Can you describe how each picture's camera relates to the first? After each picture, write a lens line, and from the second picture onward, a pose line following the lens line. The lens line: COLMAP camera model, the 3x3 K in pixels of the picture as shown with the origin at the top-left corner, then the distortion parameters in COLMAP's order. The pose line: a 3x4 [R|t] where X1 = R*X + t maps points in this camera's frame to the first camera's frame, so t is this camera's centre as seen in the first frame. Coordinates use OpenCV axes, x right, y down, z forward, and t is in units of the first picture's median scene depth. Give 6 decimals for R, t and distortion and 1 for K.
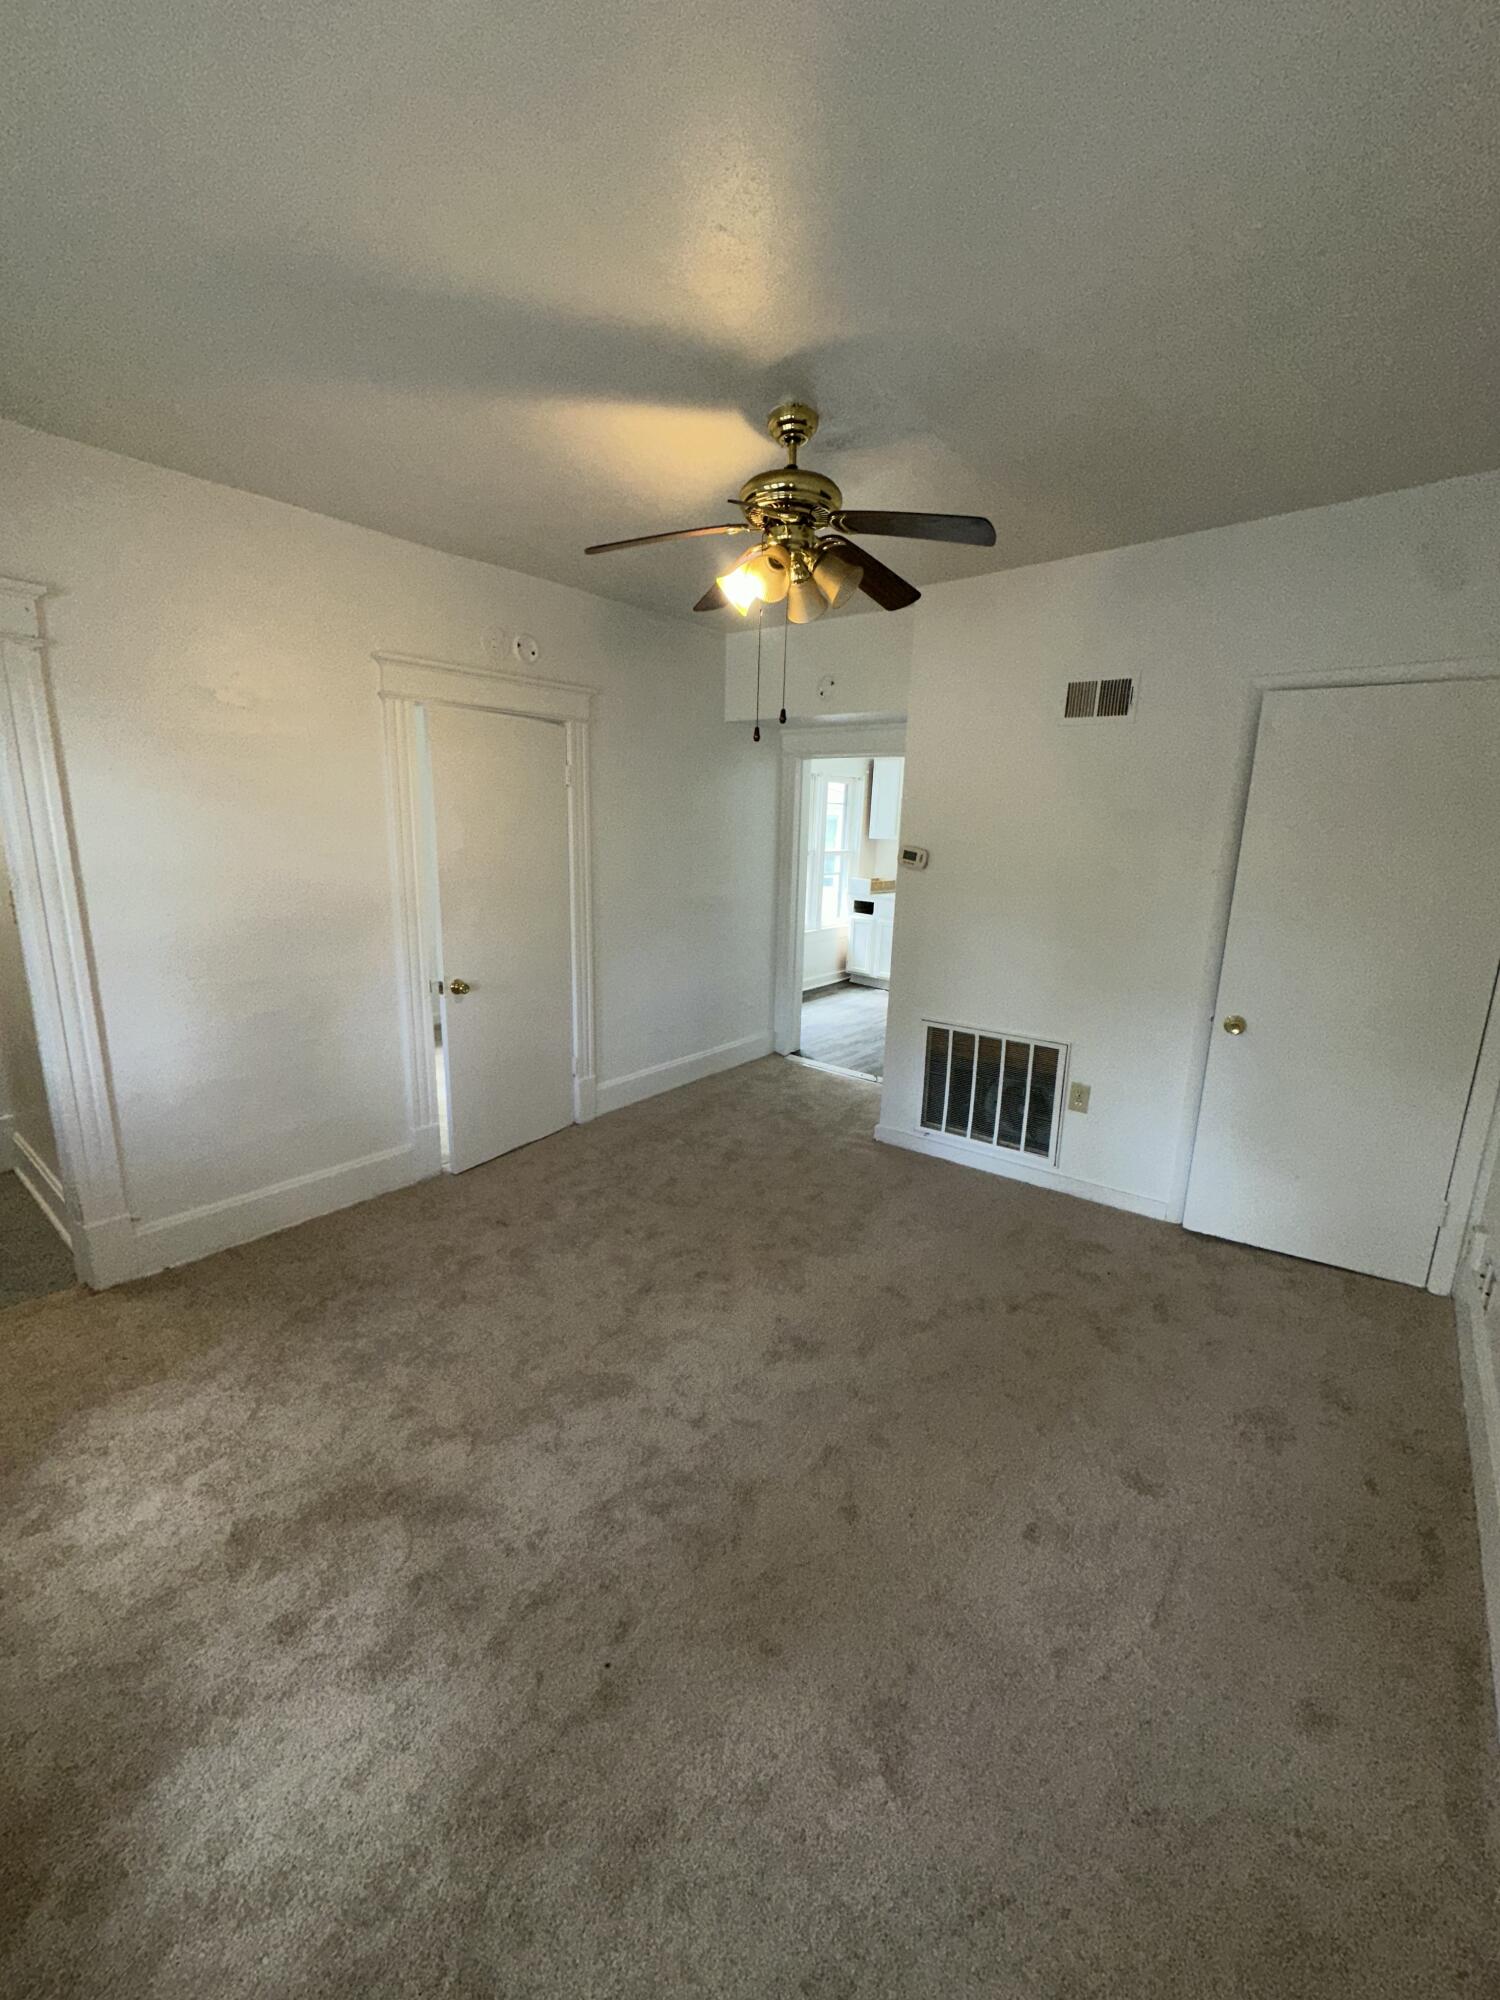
lens RADIAL K [[800.8, 0, 746.4], [0, 800.8, 992.4], [0, 0, 1]] dist [-0.000399, -0.000501]
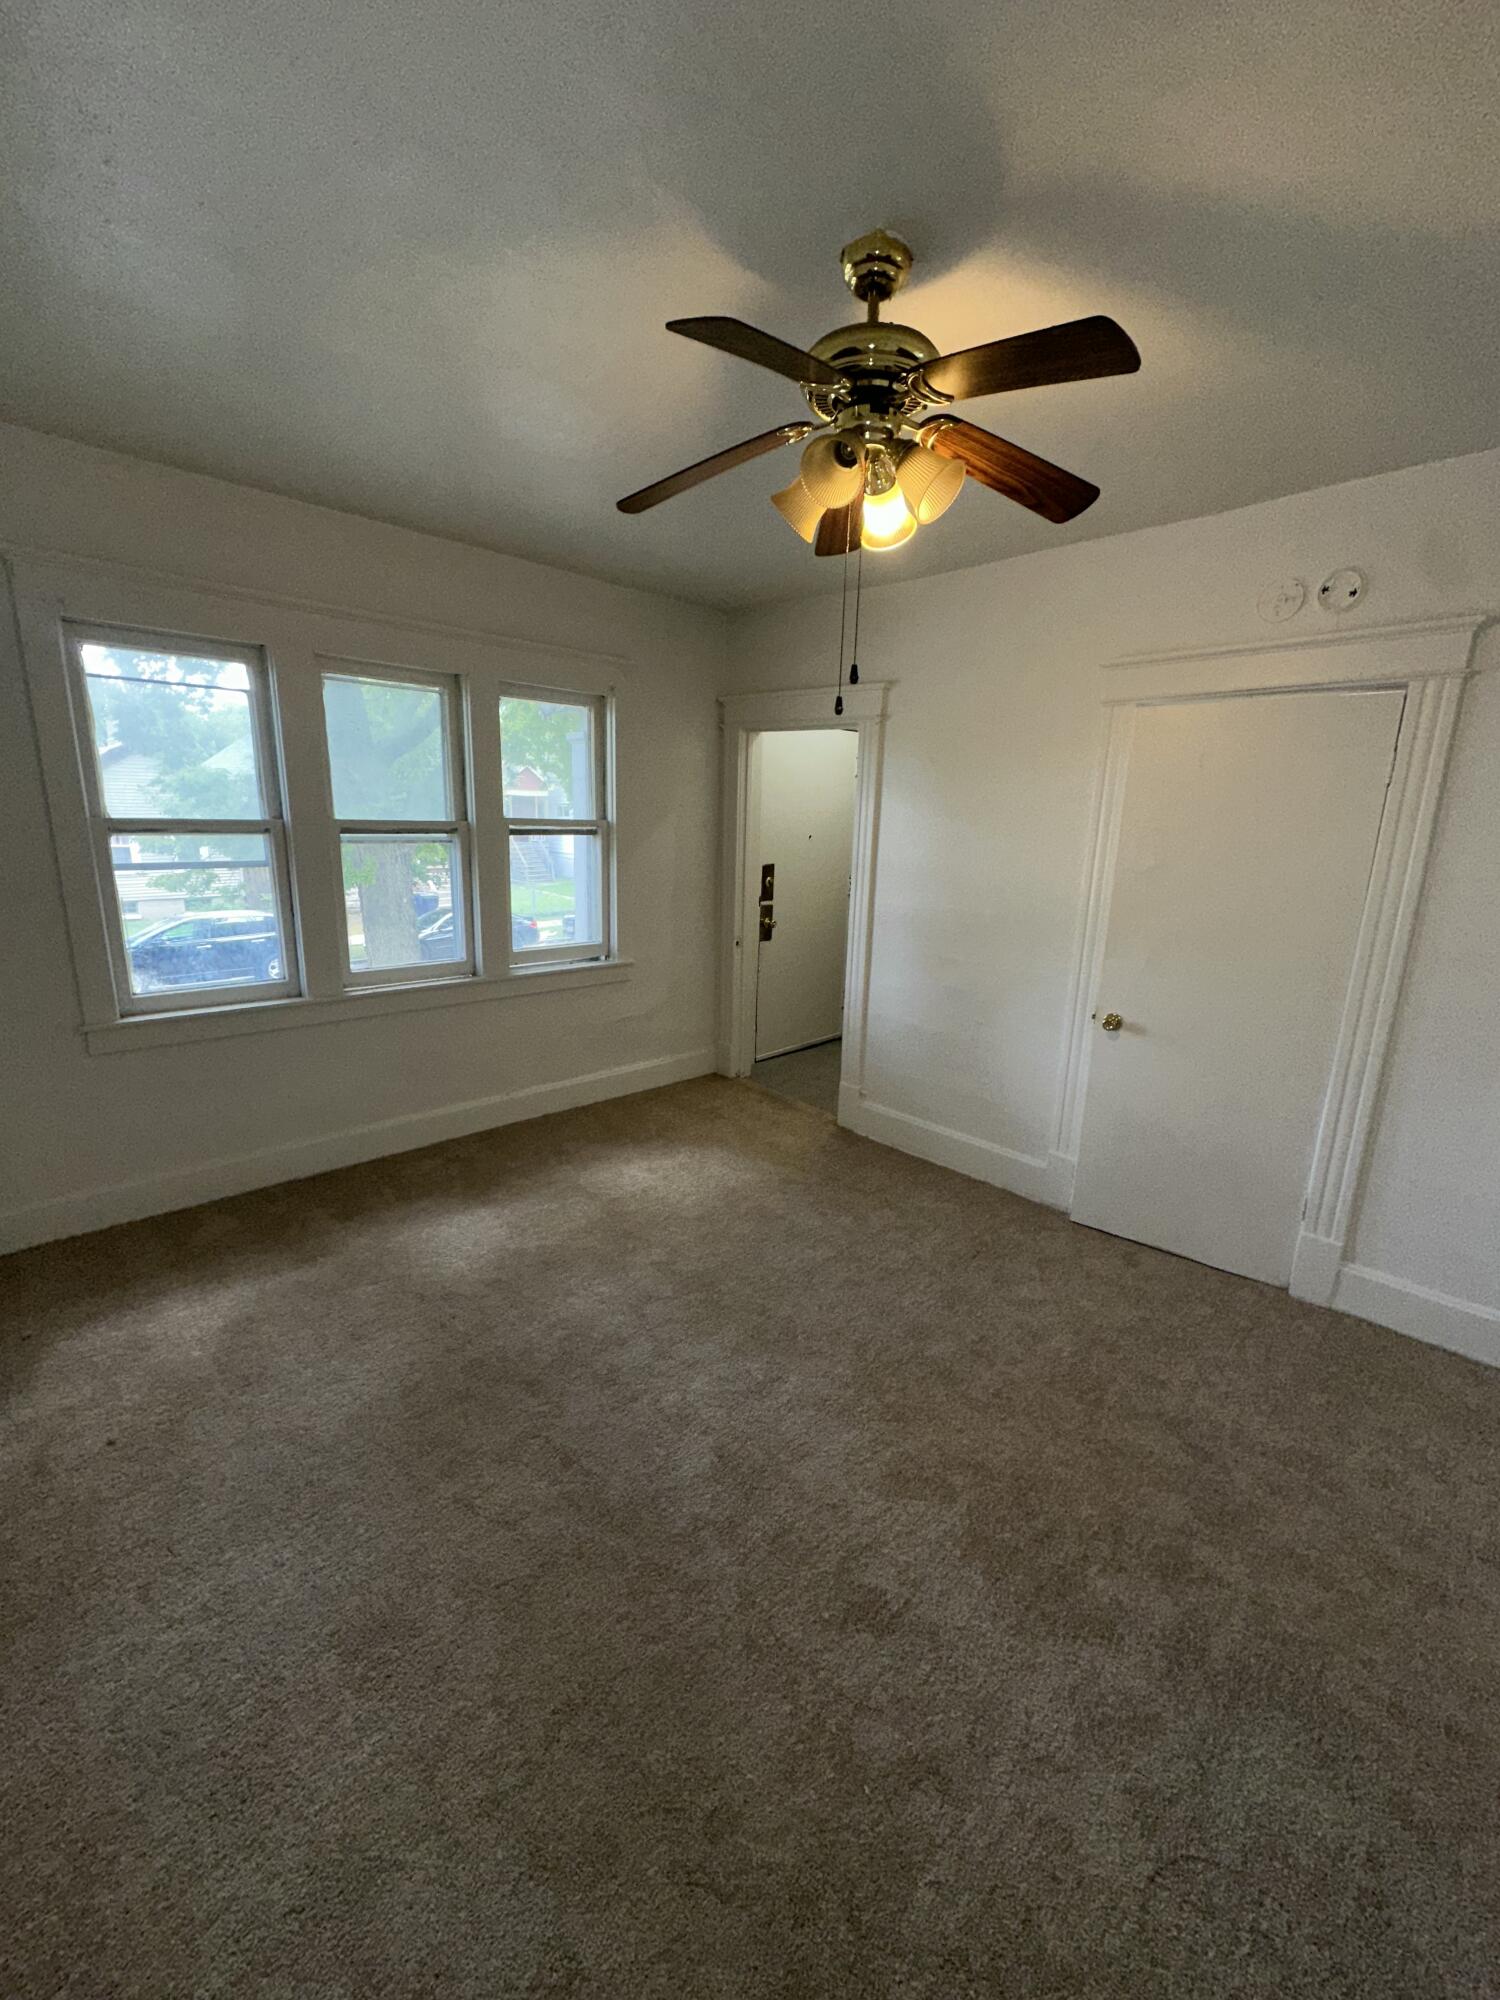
lens RADIAL K [[800.8, 0, 746.4], [0, 800.8, 992.4], [0, 0, 1]] dist [-0.000399, -0.000501]
pose [[-0.124393, 0.185874, -0.974668, 0.575768], [-0.240572, 0.947338, 0.211365, -0.135038], [0.962627, 0.260770, -0.073126, 0.707706]]
